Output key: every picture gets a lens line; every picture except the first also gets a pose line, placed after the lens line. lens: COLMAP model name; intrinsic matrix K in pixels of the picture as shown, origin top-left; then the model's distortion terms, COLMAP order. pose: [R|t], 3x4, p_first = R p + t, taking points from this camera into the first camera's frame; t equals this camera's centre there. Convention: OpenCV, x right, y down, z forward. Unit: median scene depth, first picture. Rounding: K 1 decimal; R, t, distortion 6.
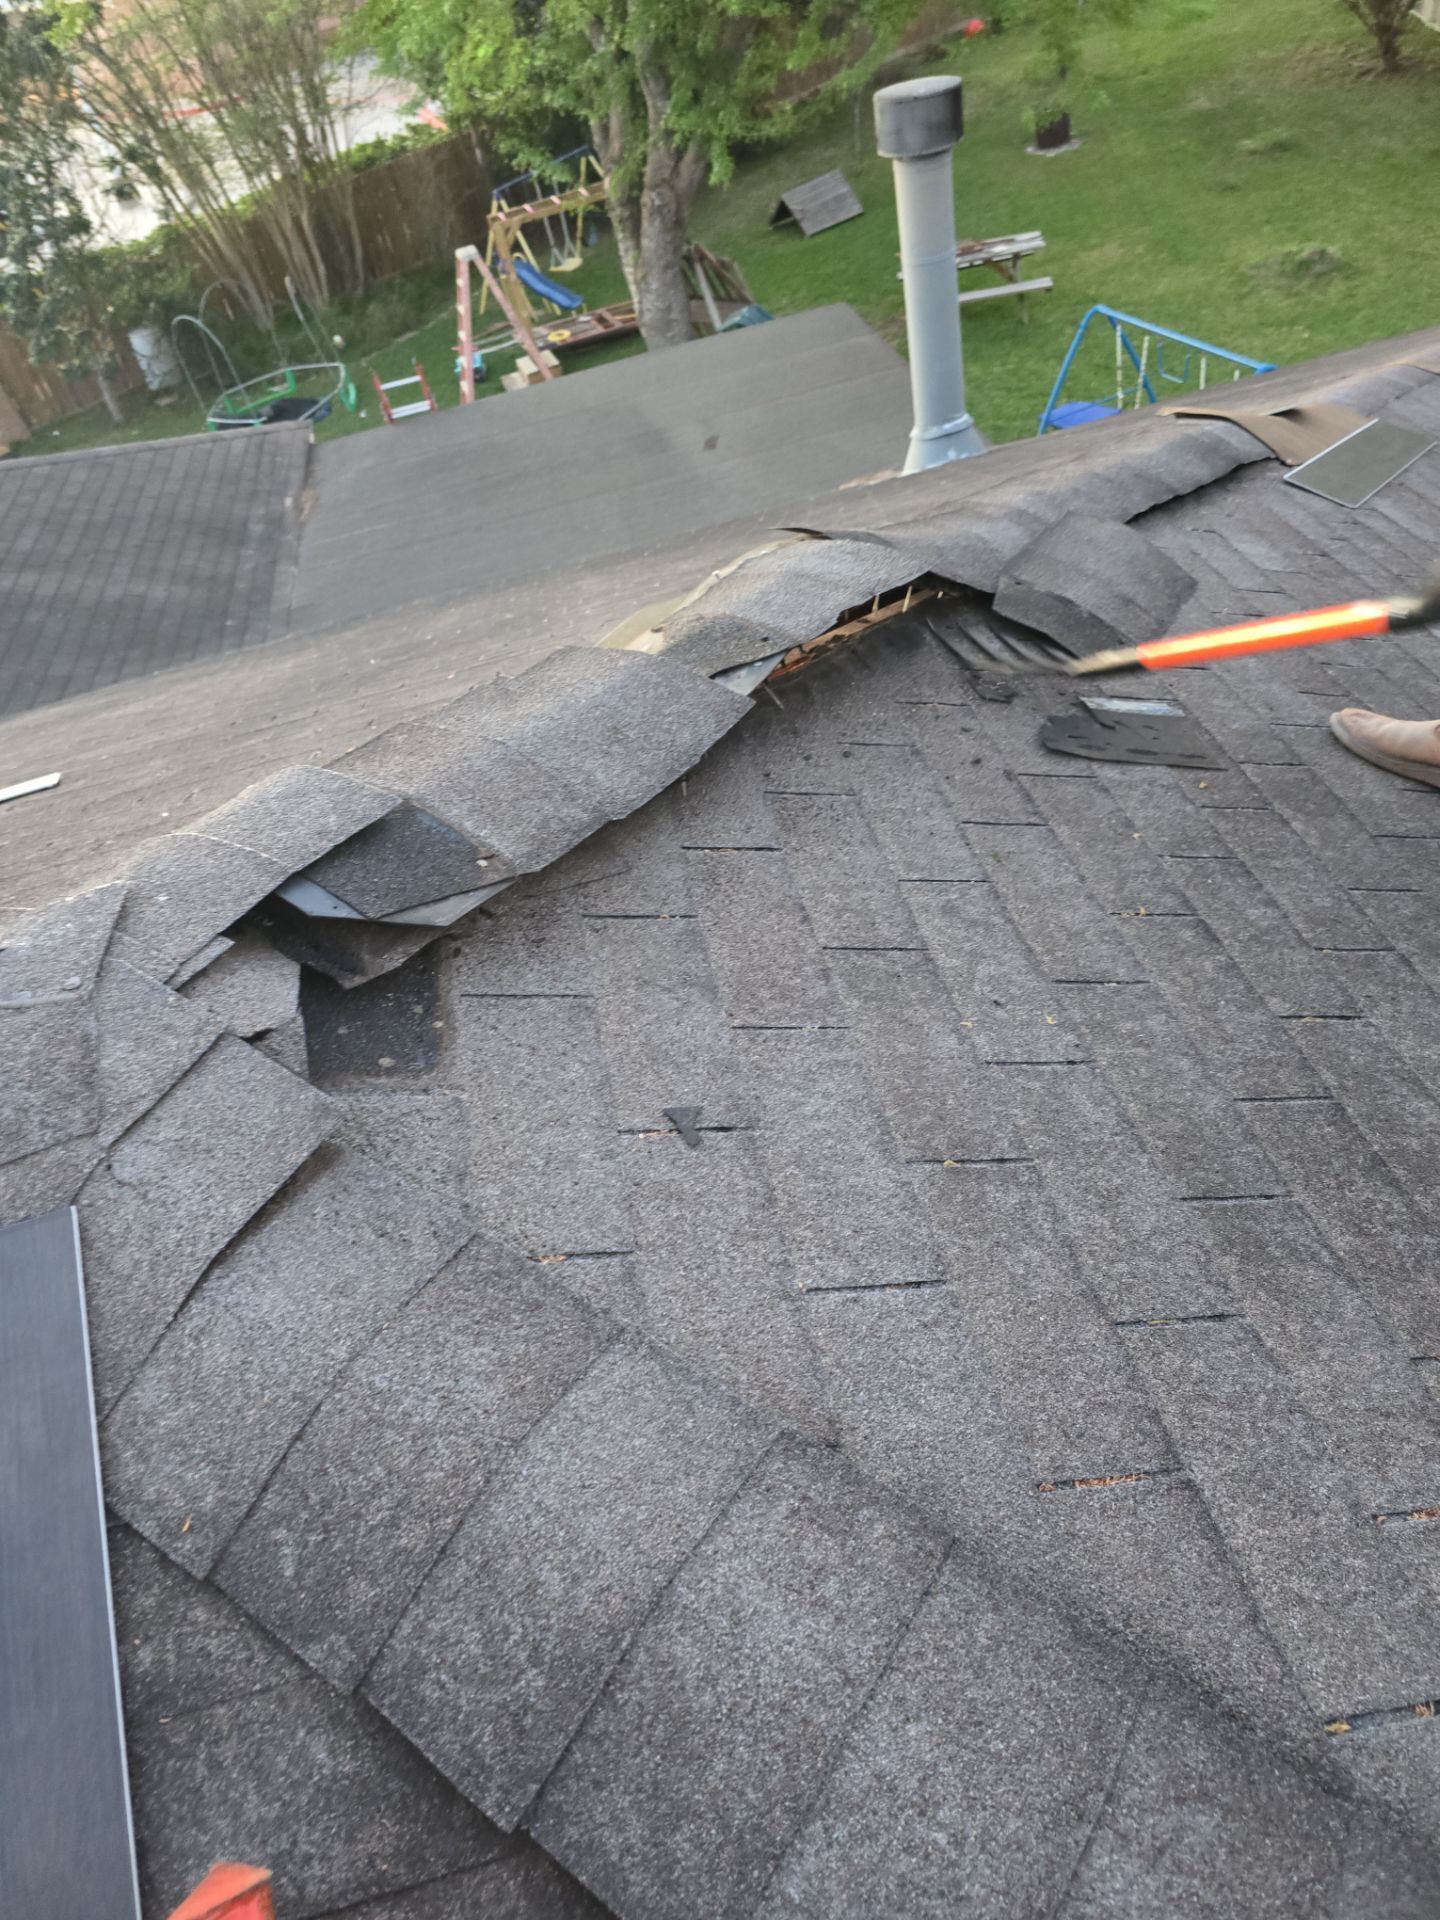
lens RADIAL K [[1397.5, 0, 794.2], [0, 1397.5, 962.7], [0, 0, 1]] dist [0.080694, -0.060579]
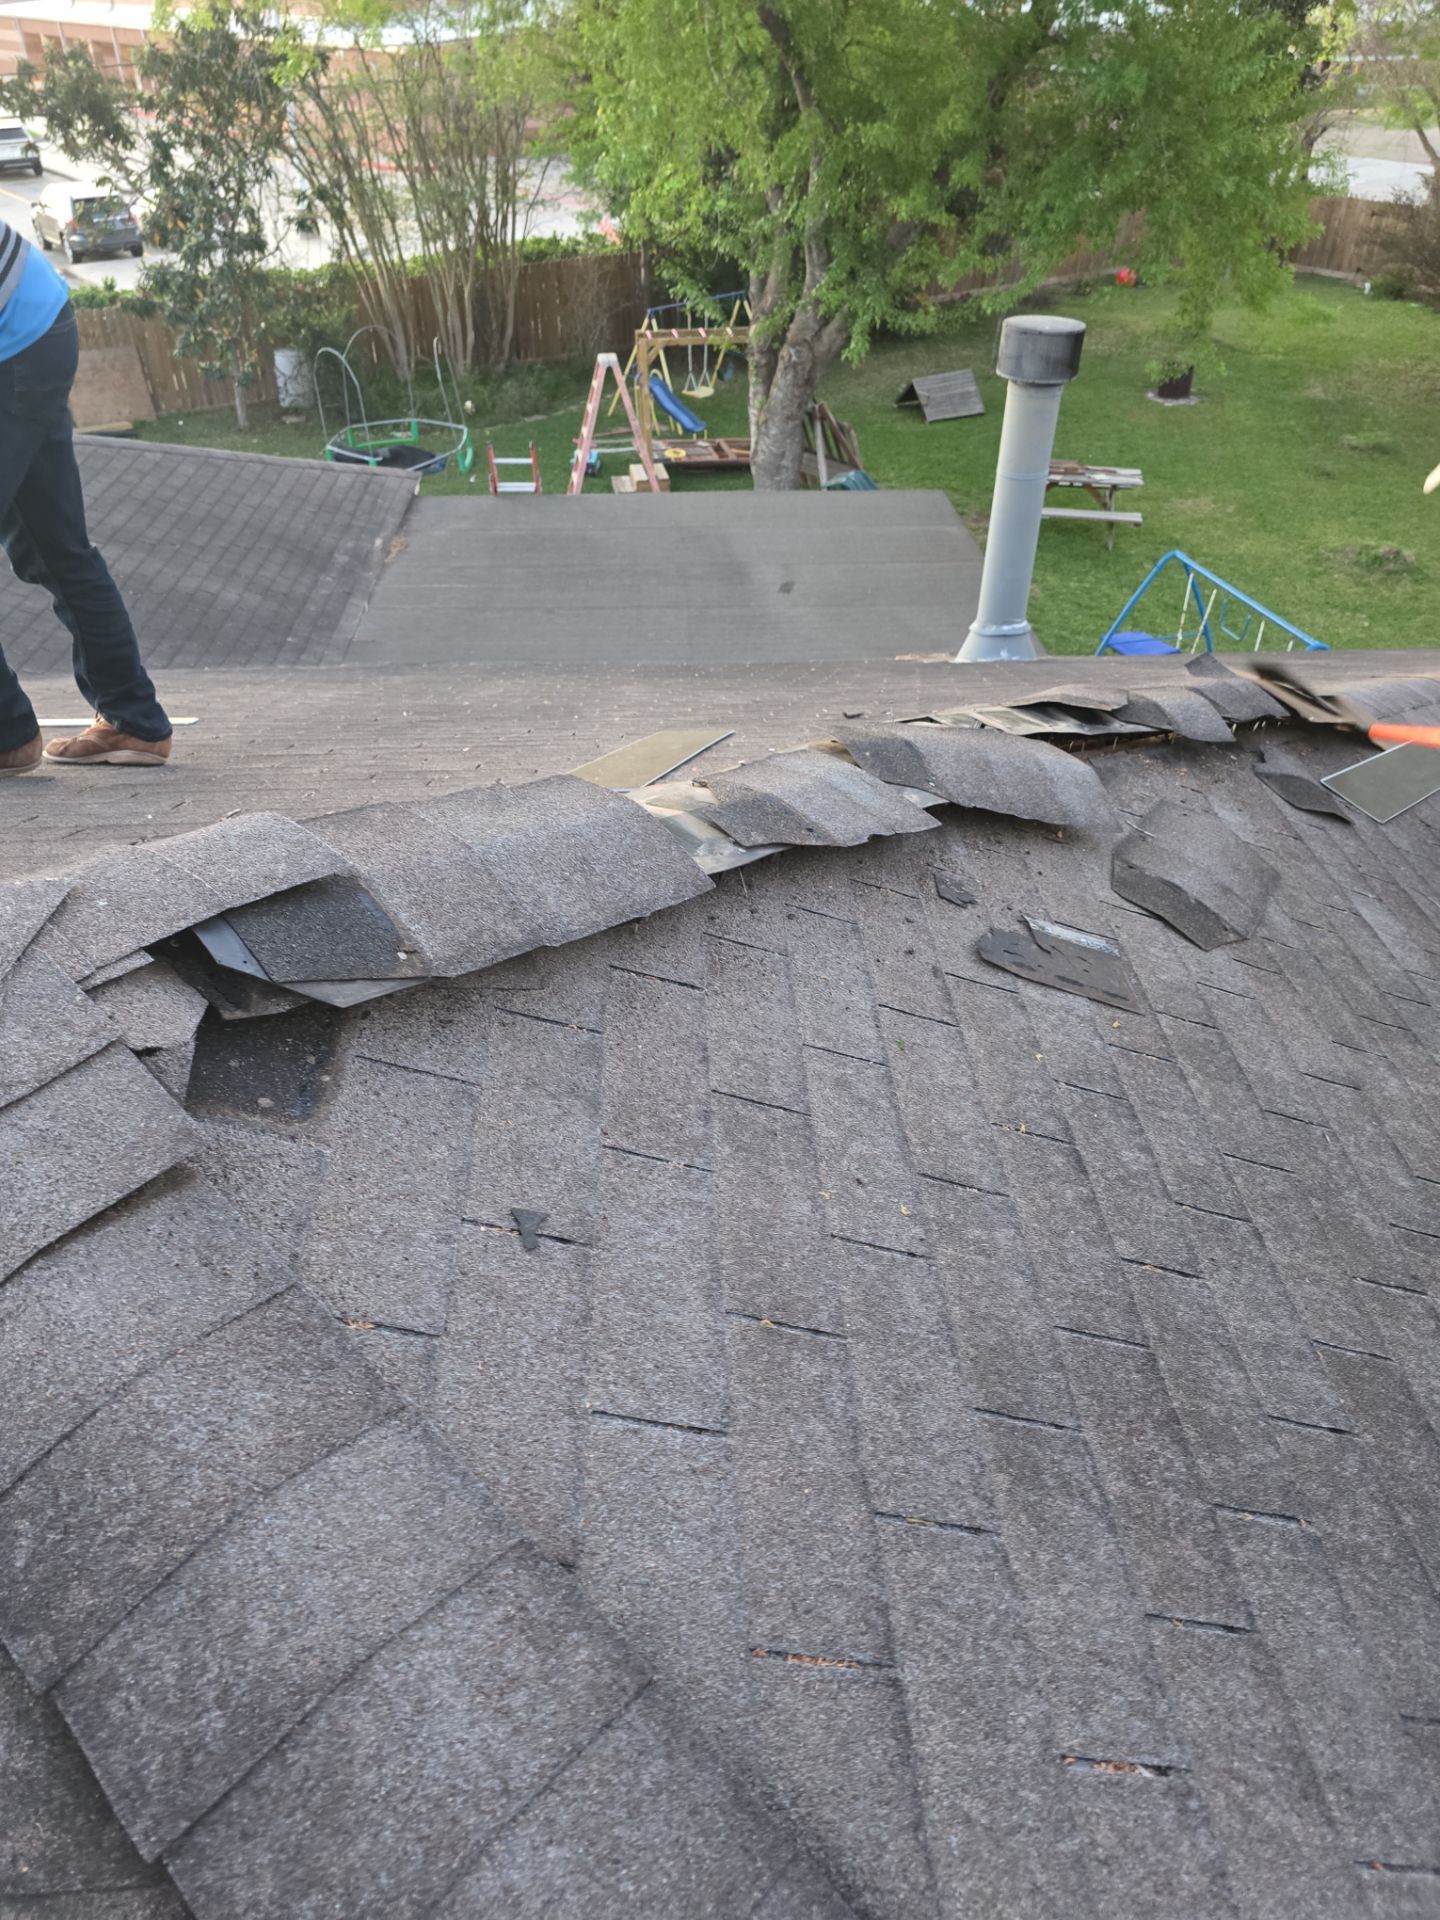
lens RADIAL K [[1492.9, 0, 881.9], [0, 1492.9, 955.1], [0, 0, 1]] dist [0.091445, -0.069919]
pose [[0.971761, 0.235952, -0.002875, 0.133304], [-0.235321, 0.968116, -0.085880, -0.046652], [-0.017480, 0.084131, 0.996301, -0.141700]]
